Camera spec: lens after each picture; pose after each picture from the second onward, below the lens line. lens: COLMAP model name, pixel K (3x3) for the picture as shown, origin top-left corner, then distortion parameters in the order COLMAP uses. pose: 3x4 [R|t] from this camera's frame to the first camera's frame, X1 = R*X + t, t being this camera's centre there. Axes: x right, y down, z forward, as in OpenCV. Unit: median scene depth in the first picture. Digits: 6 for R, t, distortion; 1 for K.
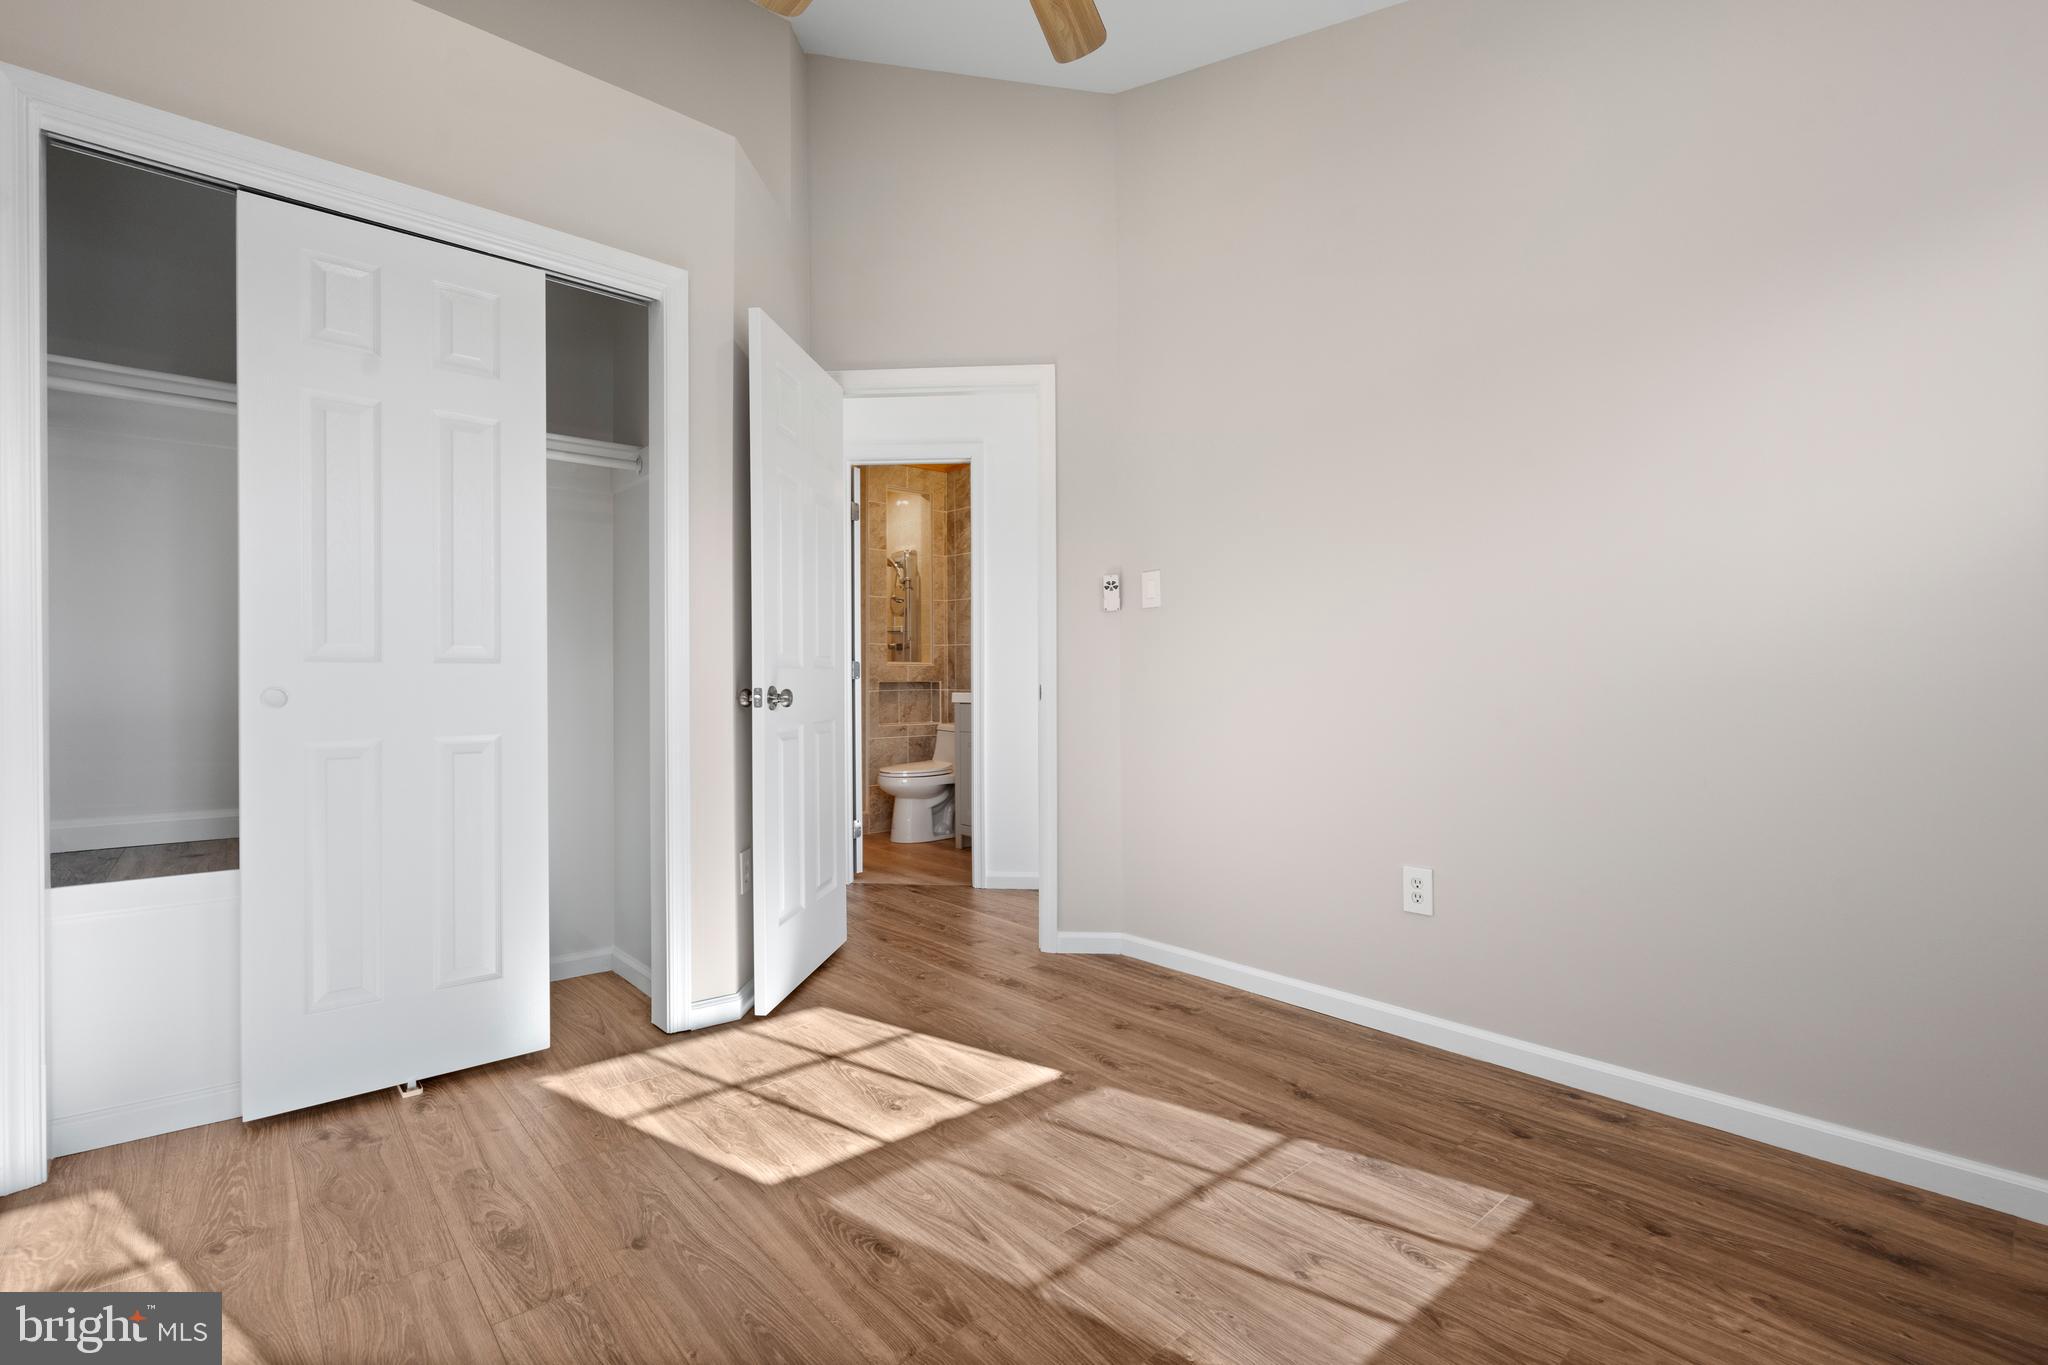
lens RADIAL K [[927.4, 0, 1018.1], [0, 927.4, 679.8], [0, 0, 1]] dist [-0.004030, 0.000853]
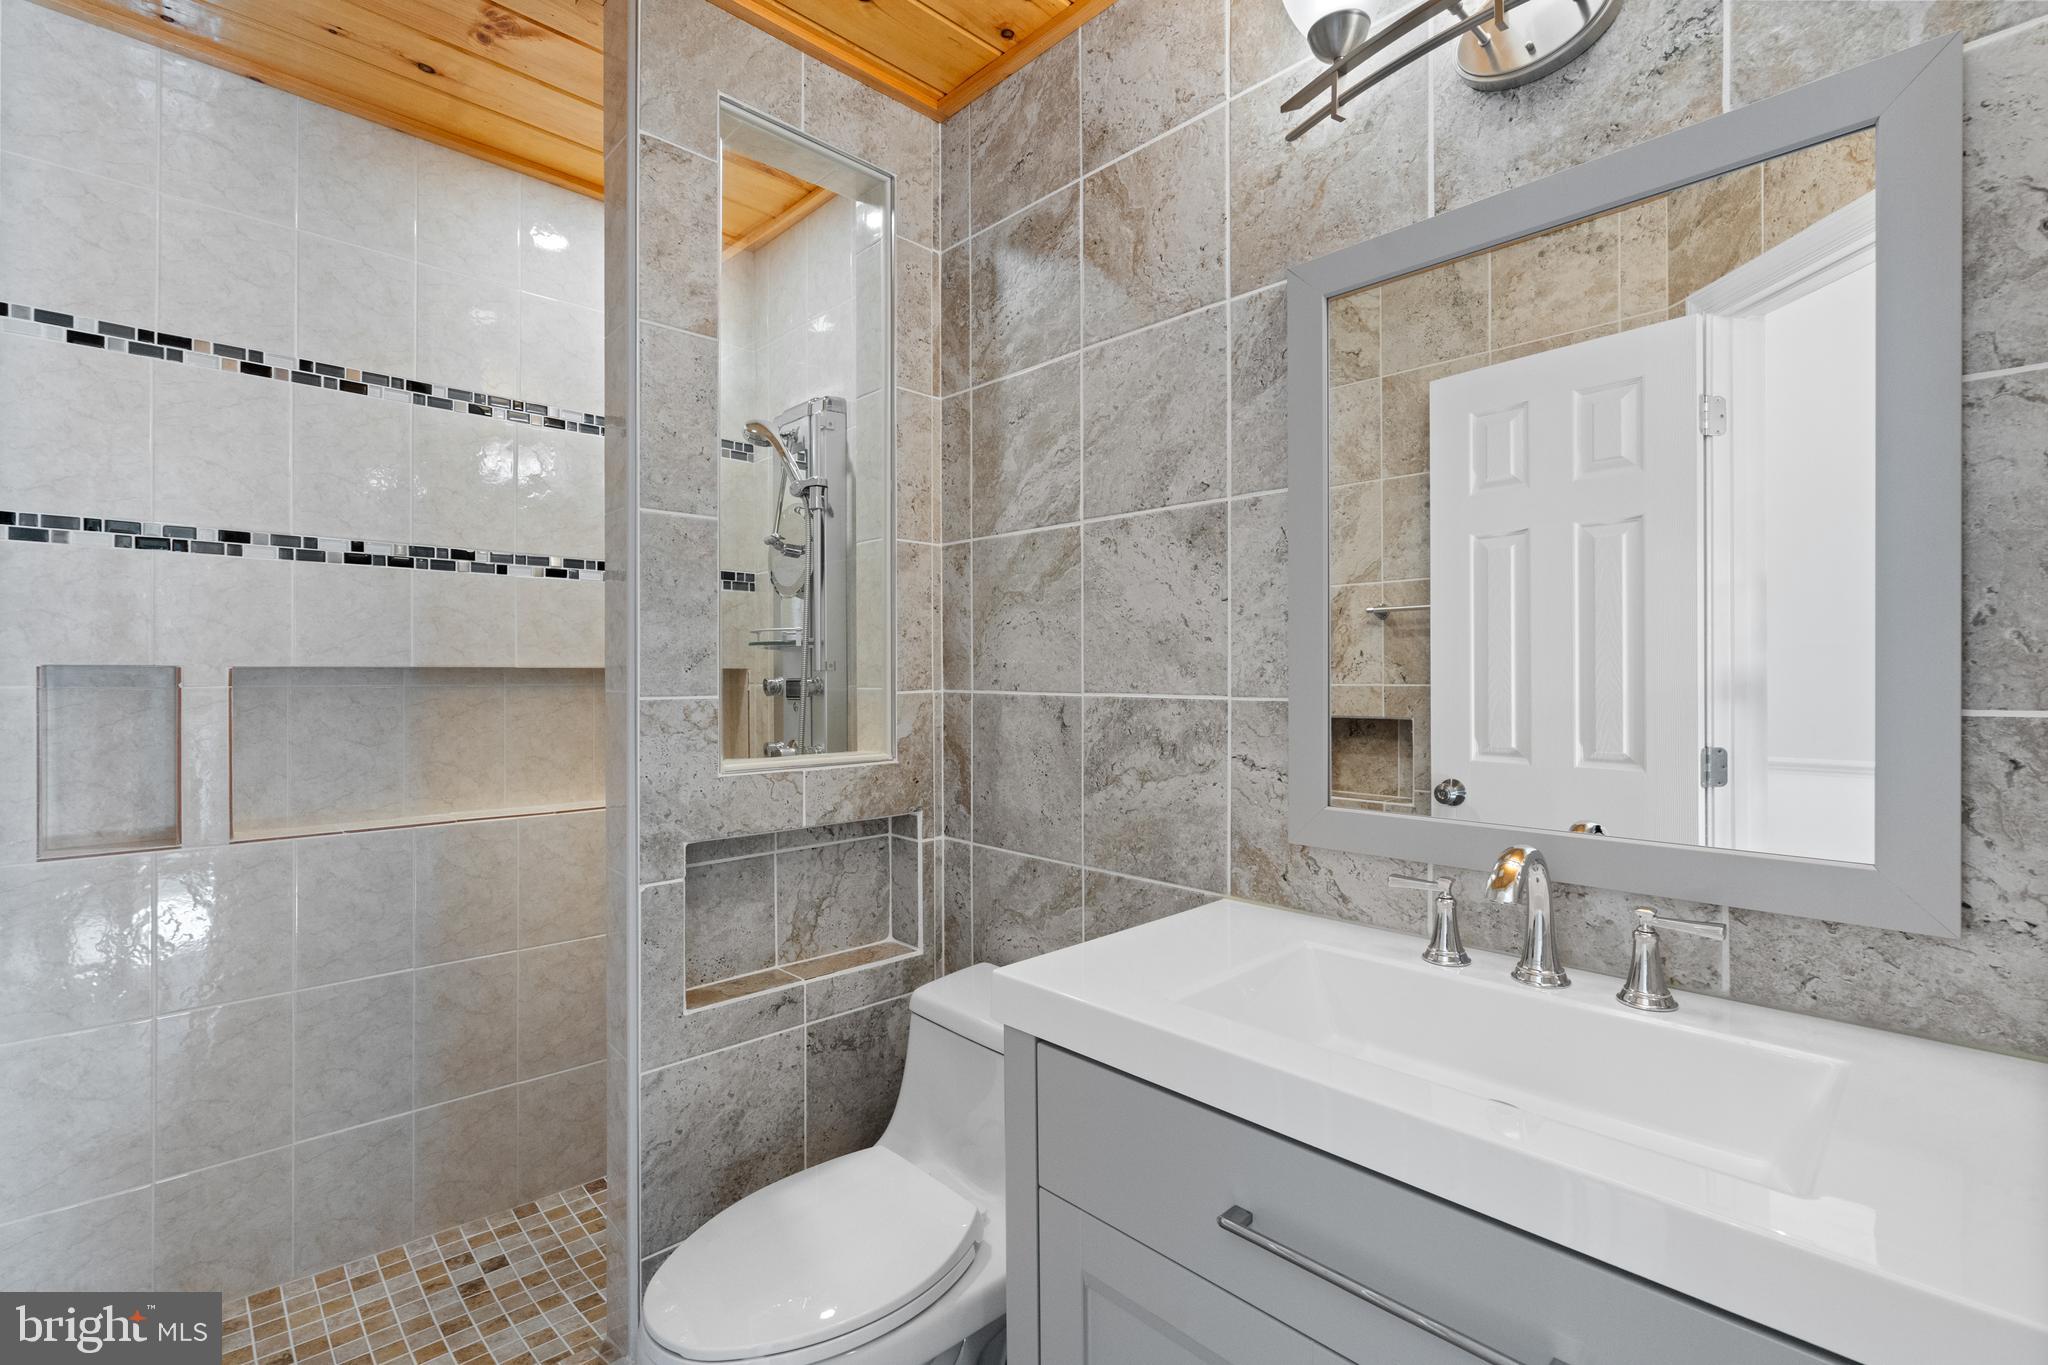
lens RADIAL K [[927.4, 0, 1018.1], [0, 927.4, 679.8], [0, 0, 1]] dist [-0.004030, 0.000853]
pose [[0.999211, 0.001144, 0.039699, -0.063860], [-0.001423, 0.999974, 0.007007, -0.043309], [-0.039689, -0.007058, 0.999187, 0.698270]]
